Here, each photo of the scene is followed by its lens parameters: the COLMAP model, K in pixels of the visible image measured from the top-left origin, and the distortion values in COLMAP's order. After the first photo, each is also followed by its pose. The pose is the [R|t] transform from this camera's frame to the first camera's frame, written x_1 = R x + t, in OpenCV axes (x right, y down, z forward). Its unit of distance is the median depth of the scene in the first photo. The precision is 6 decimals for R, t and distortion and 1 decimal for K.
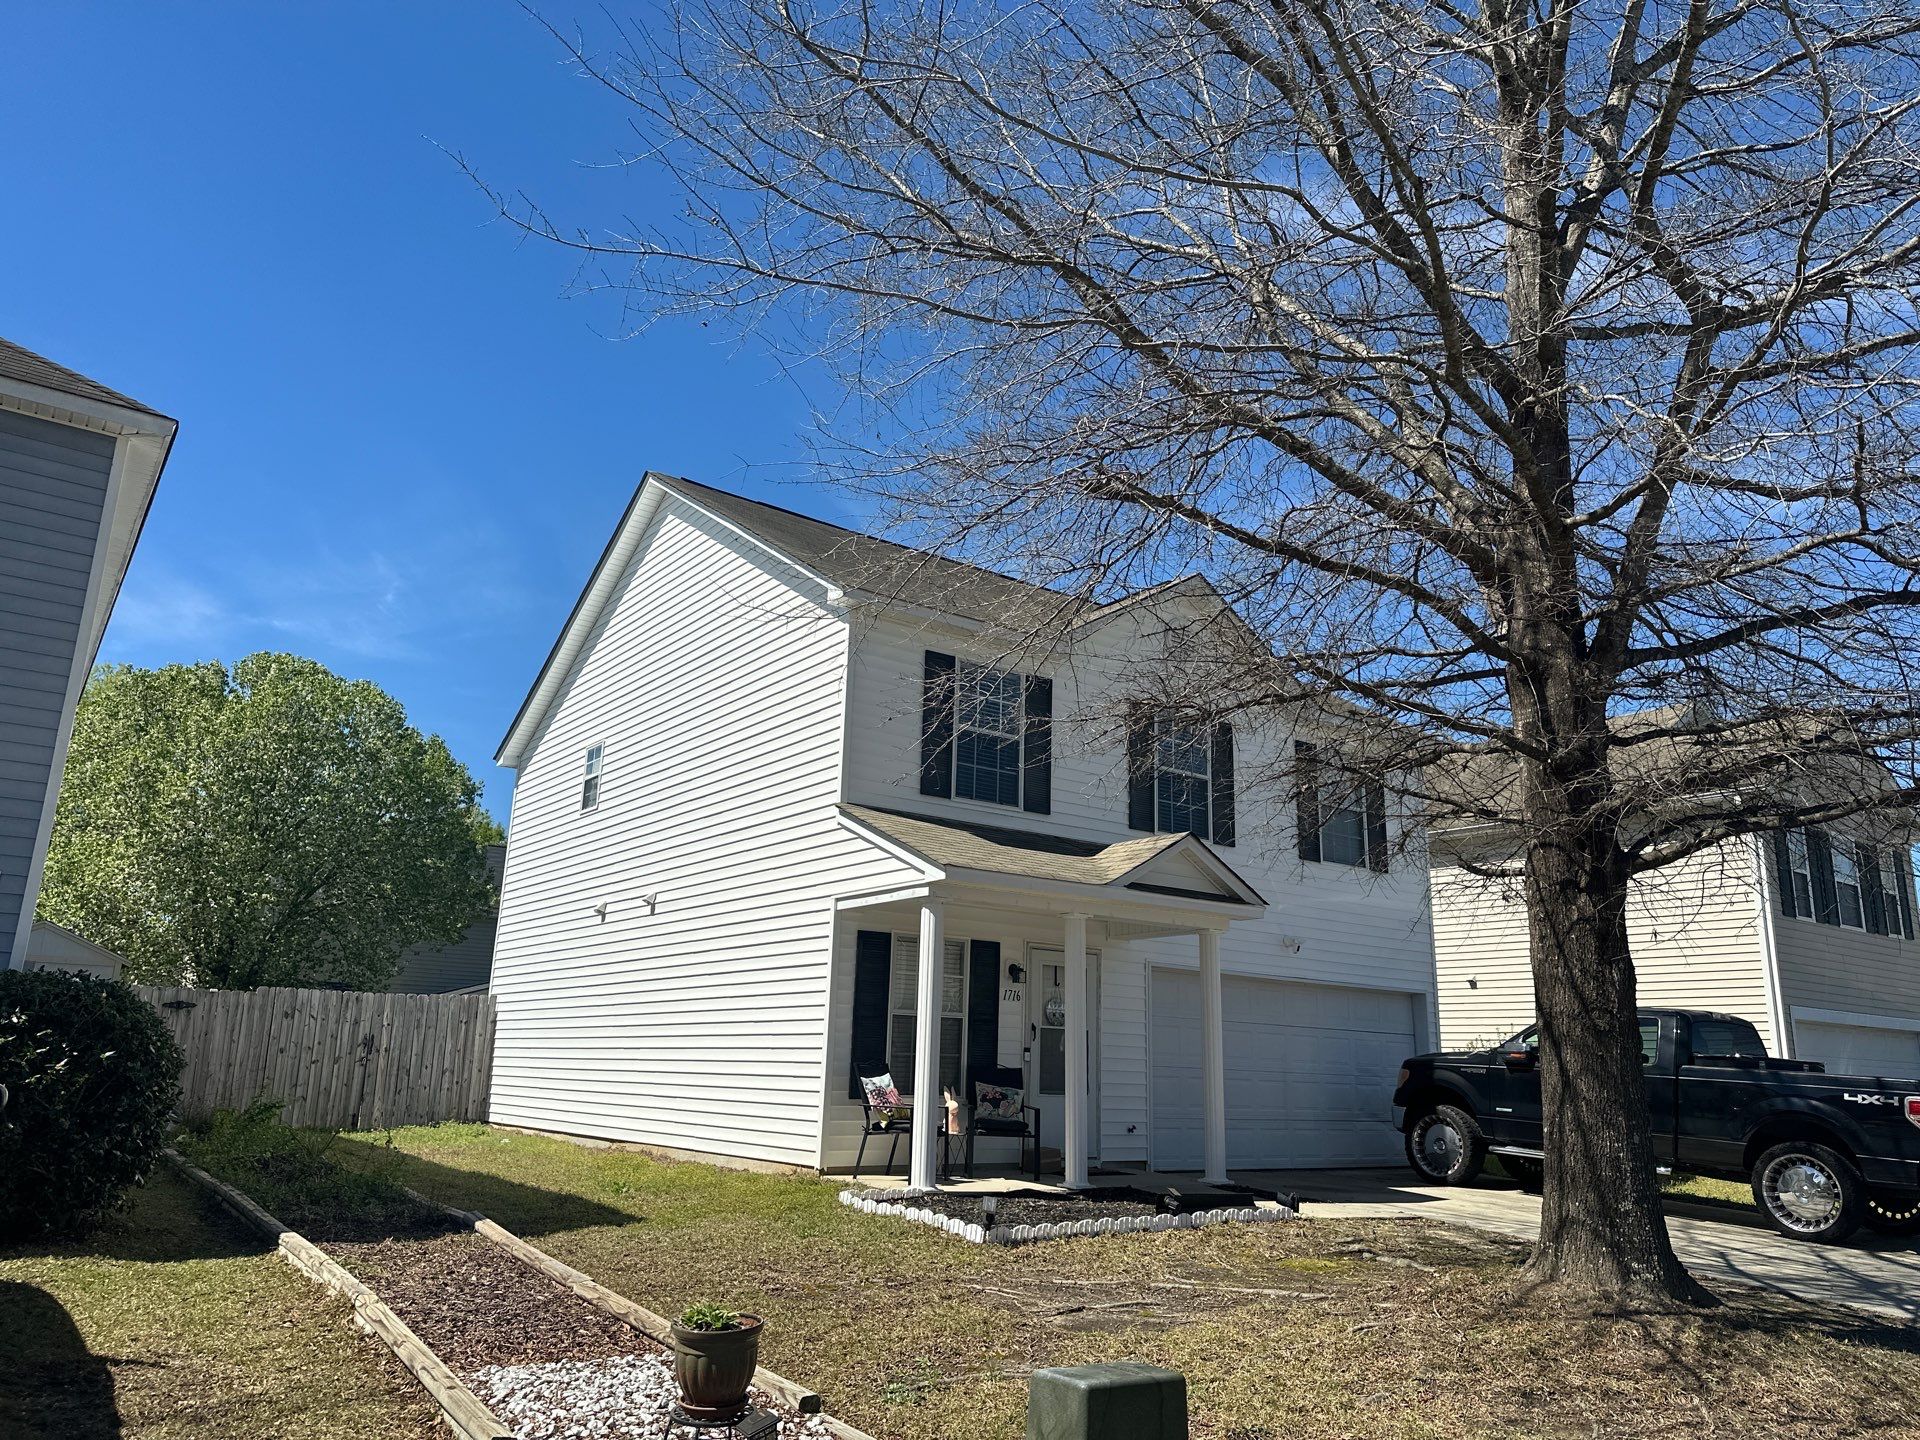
lens RADIAL K [[1400.8, 0, 961.1], [0, 1400.8, 724.3], [0, 0, 1]] dist [0.053310, 0.003280]
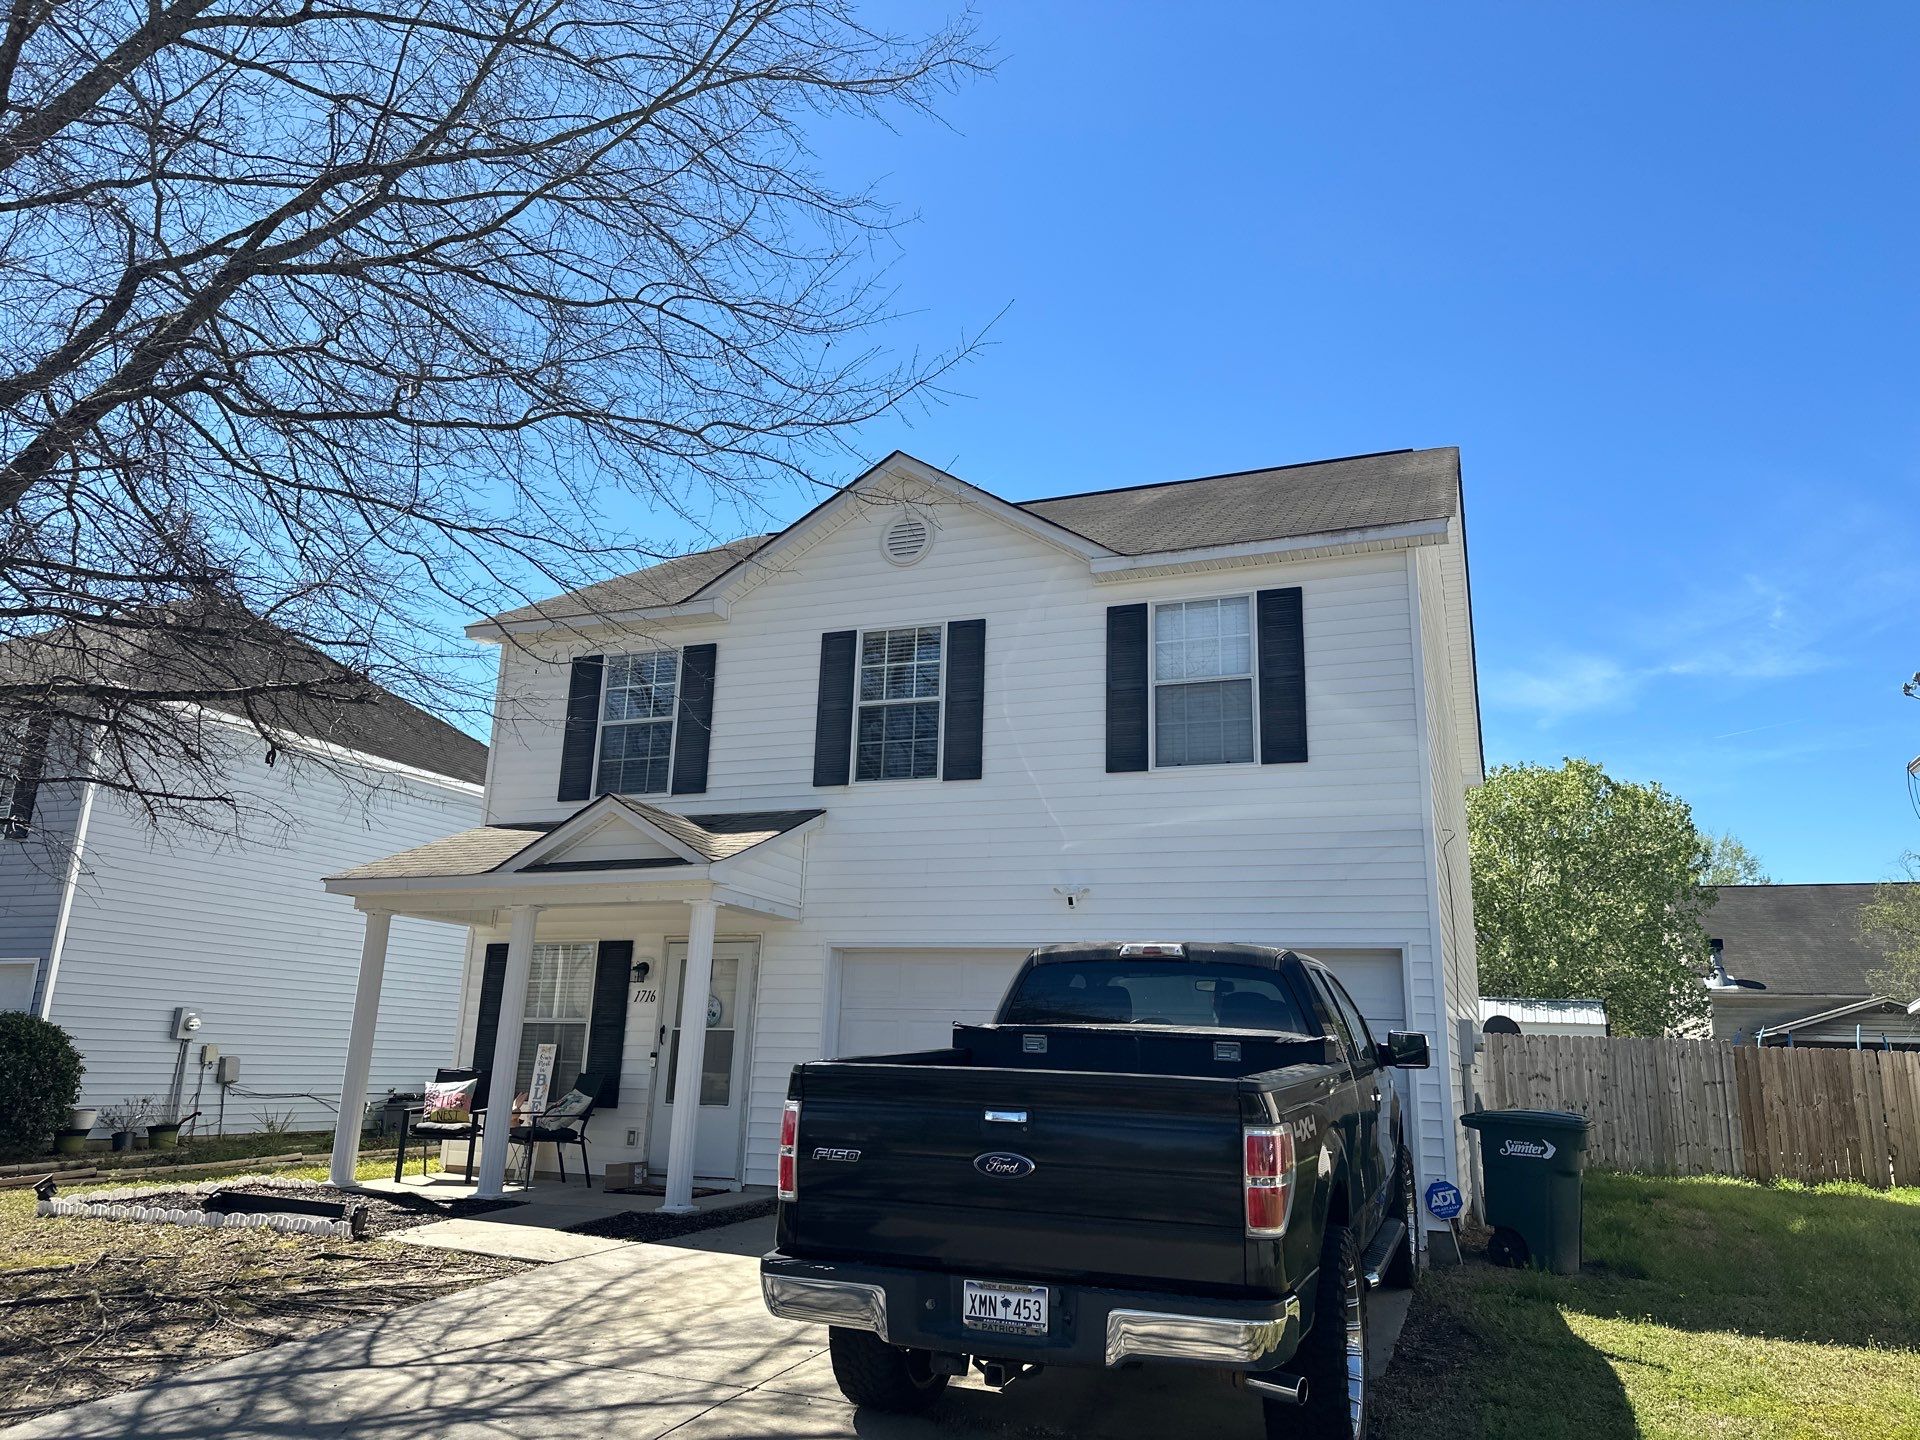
lens RADIAL K [[1309.3, 0, 961.3], [0, 1309.3, 722.7], [0, 0, 1]] dist [0.006854, -0.002971]
pose [[0.539624, -0.228092, -0.810419, 0.477800], [0.196204, 0.970167, -0.142409, 0.097548], [0.818724, -0.082160, 0.568278, 0.371425]]
